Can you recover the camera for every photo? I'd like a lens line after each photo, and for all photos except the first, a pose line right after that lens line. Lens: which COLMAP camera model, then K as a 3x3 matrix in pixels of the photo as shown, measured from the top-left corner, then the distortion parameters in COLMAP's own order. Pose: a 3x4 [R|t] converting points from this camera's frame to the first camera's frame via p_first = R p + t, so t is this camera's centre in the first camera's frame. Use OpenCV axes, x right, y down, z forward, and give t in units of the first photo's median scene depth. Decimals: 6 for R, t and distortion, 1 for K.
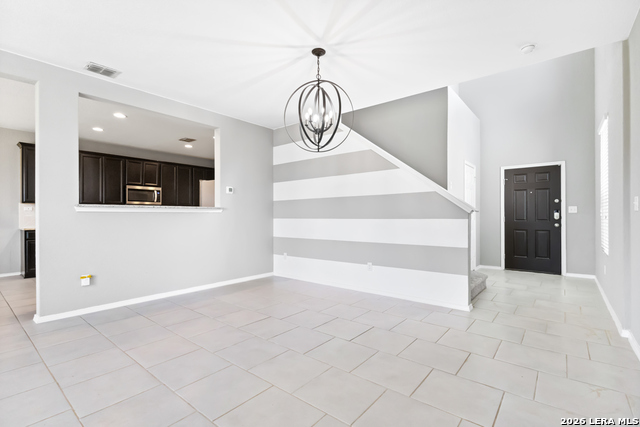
lens RADIAL K [[297.5, 0, 322.7], [0, 297.5, 215.1], [0, 0, 1]] dist [-0.001250, 0.000607]
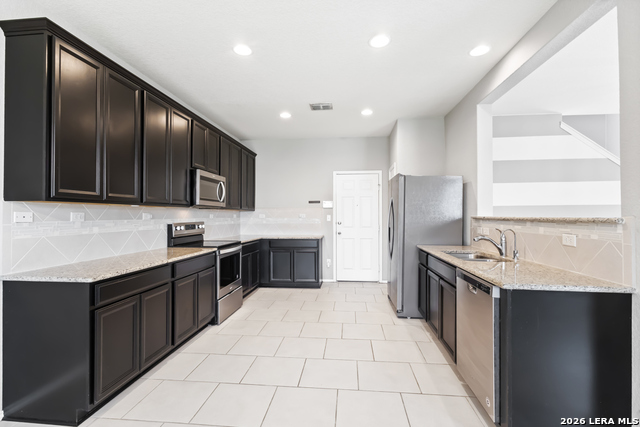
lens RADIAL K [[297.5, 0, 318.5], [0, 297.5, 212.5], [0, 0, 1]] dist [-0.001250, 0.000607]
pose [[0.835867, 0.005133, 0.548908, -0.923966], [0.001559, 0.999930, -0.011725, -0.022204], [-0.548930, 0.010656, 0.835800, 0.546106]]
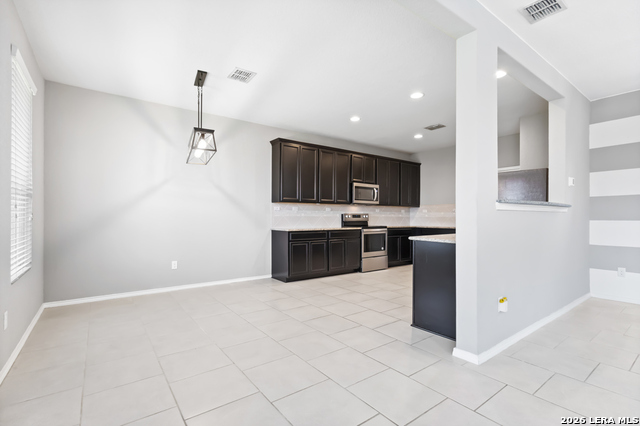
lens RADIAL K [[297.5, 0, 321.5], [0, 297.5, 212.9], [0, 0, 1]] dist [-0.001250, 0.000607]
pose [[0.970415, 0.001376, -0.241437, -0.644794], [-0.005087, 0.999878, -0.014748, 0.007398], [0.241388, 0.015540, 0.970304, 0.117863]]
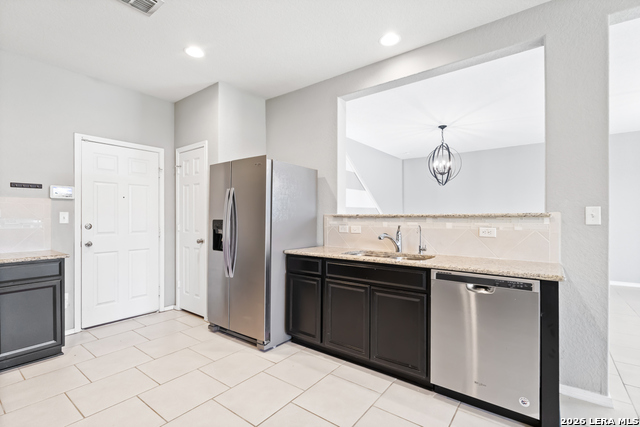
lens RADIAL K [[297.5, 0, 319.9], [0, 297.5, 218.0], [0, 0, 1]] dist [-0.001250, 0.000607]
pose [[-0.027029, -0.001507, 0.999634, -0.898319], [0.002037, 0.999997, 0.001562, -0.014728], [-0.999633, 0.002078, -0.027026, 0.920590]]
